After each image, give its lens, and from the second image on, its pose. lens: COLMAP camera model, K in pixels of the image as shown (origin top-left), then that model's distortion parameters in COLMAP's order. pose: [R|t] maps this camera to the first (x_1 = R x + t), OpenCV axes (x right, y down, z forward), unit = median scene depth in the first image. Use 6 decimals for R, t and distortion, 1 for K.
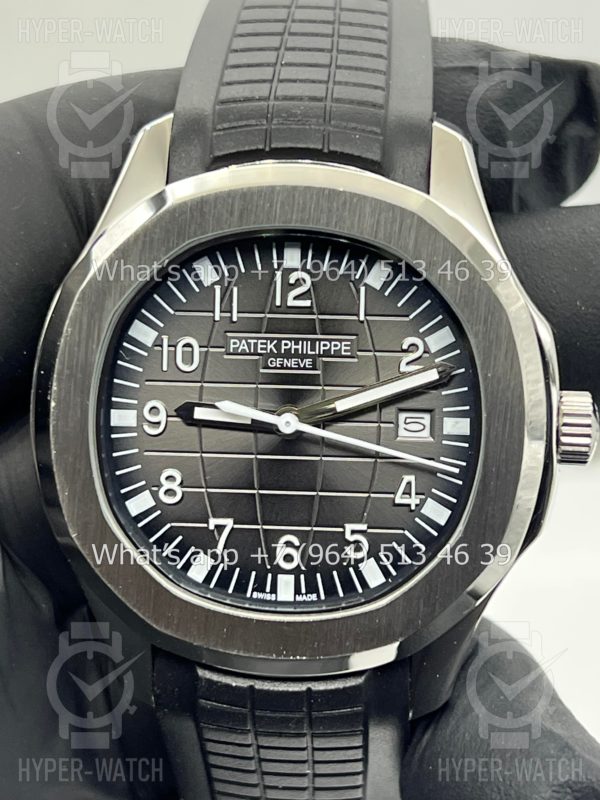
lens RADIAL K [[1820.3, 0, 301.2], [0, 1820.3, 395.5], [0, 0, 1]] dist [0.183541, 0.000000]
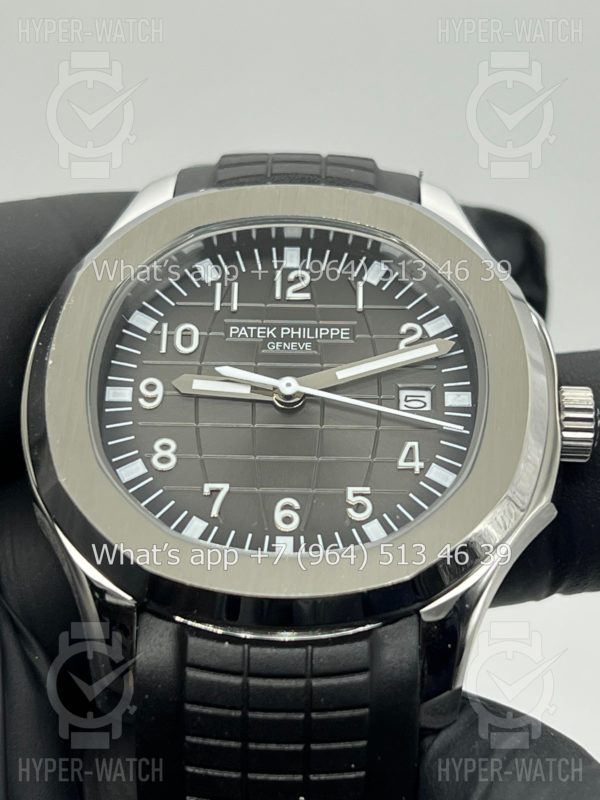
lens RADIAL K [[1905.2, 0, 299.7], [0, 1905.2, 402.6], [0, 0, 1]] dist [0.137401, 0.000000]
pose [[0.998466, 0.027573, 0.048013, -0.049855], [0.003769, 0.831319, -0.555783, 0.589775], [-0.055239, 0.555111, 0.829940, 0.146860]]
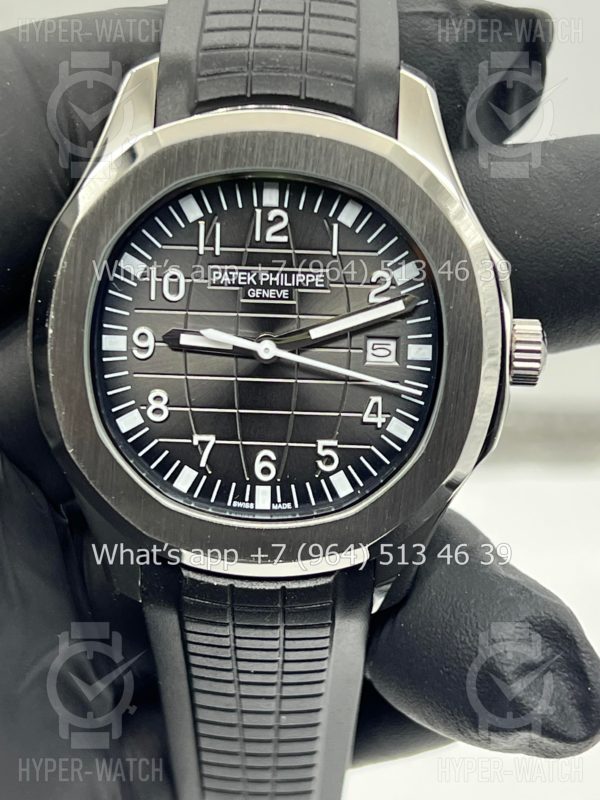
lens RADIAL K [[1820.3, 0, 299.5], [0, 1820.3, 396.6], [0, 0, 1]] dist [0.183541, 0.000000]
pose [[0.998571, 0.001369, 0.053428, -0.045550], [-0.005872, 0.996429, 0.084227, -0.048375], [-0.053121, -0.084420, 0.995013, -0.091375]]
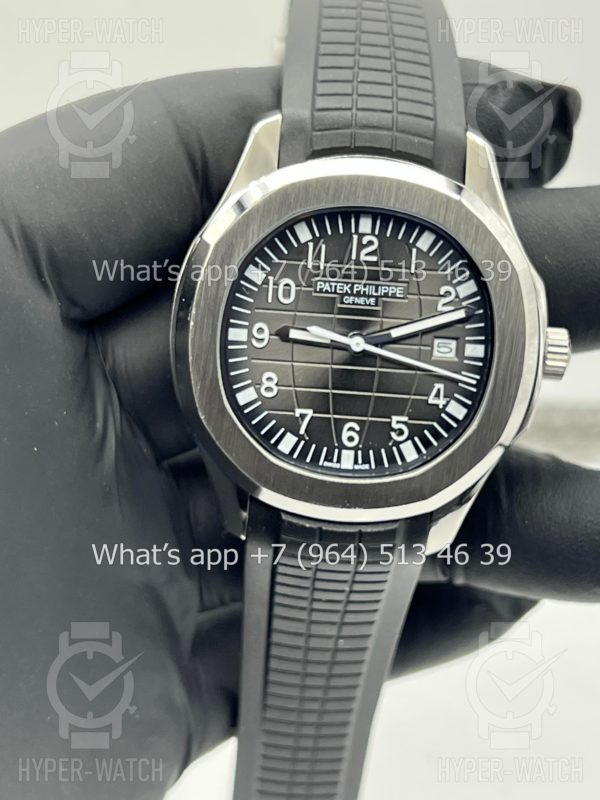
lens RADIAL K [[1820.3, 0, 294.3], [0, 1820.3, 398.1], [0, 0, 1]] dist [0.183541, 0.000000]
pose [[0.994302, 0.037939, 0.099617, -0.192537], [-0.045424, 0.996224, 0.073983, -0.044572], [-0.096435, -0.078087, 0.992272, -0.391956]]
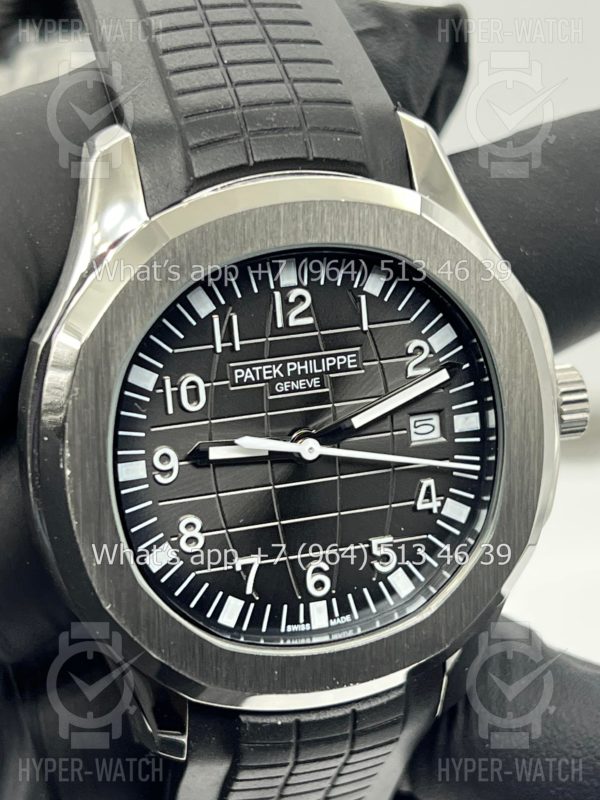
lens RADIAL K [[1820.3, 0, 295.6], [0, 1820.3, 398.2], [0, 0, 1]] dist [0.183541, 0.000000]
pose [[0.934088, -0.159637, 0.319369, -0.310981], [0.126821, 0.984496, 0.121176, -0.126068], [-0.333762, -0.072686, 0.939851, 0.107878]]
